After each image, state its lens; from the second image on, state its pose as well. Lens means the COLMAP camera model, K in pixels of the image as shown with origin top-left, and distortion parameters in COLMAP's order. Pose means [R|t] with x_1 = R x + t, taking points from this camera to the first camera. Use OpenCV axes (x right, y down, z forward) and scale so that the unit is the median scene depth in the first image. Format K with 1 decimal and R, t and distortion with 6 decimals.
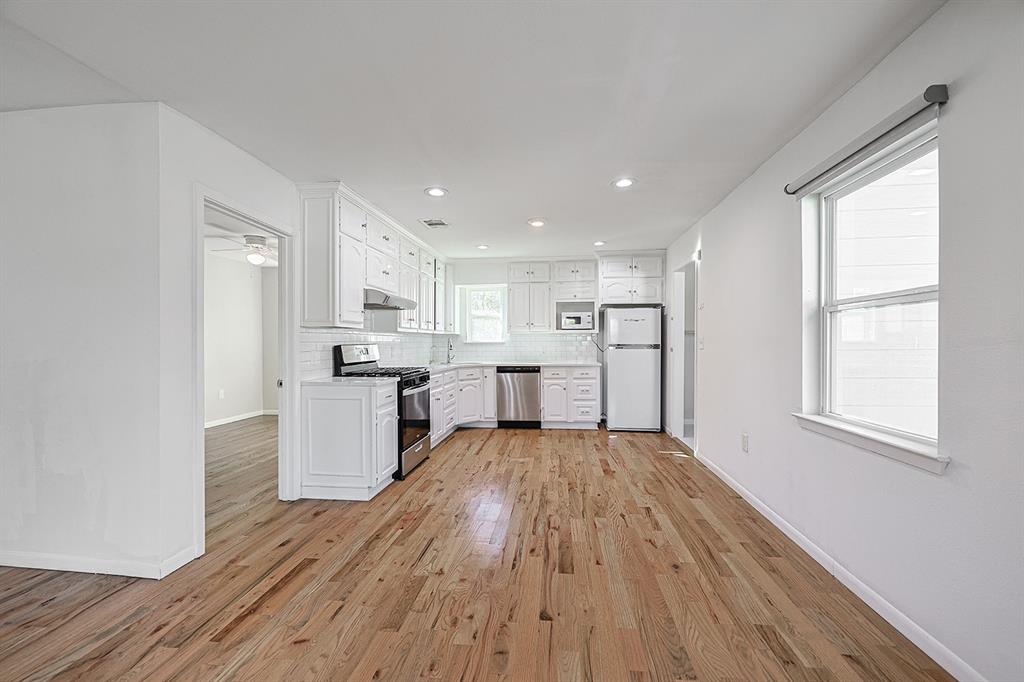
lens RADIAL K [[428.3, 0, 519.4], [0, 428.3, 344.2], [0, 0, 1]] dist [0.001489, -0.000065]
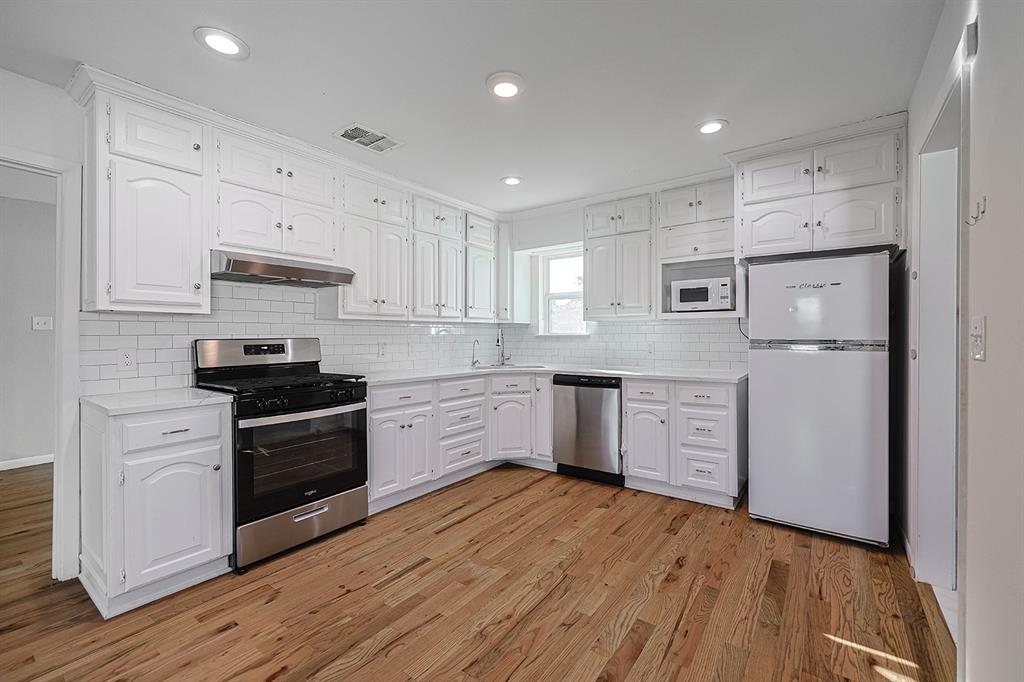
lens RADIAL K [[439.0, 0, 514.7], [0, 439.0, 335.0], [0, 0, 1]] dist [-0.000986, -0.000227]
pose [[0.865075, 0.000446, -0.501643, 0.220719], [-0.001976, 0.999995, -0.002519, -0.002945], [0.501639, 0.003170, 0.865071, 0.430311]]
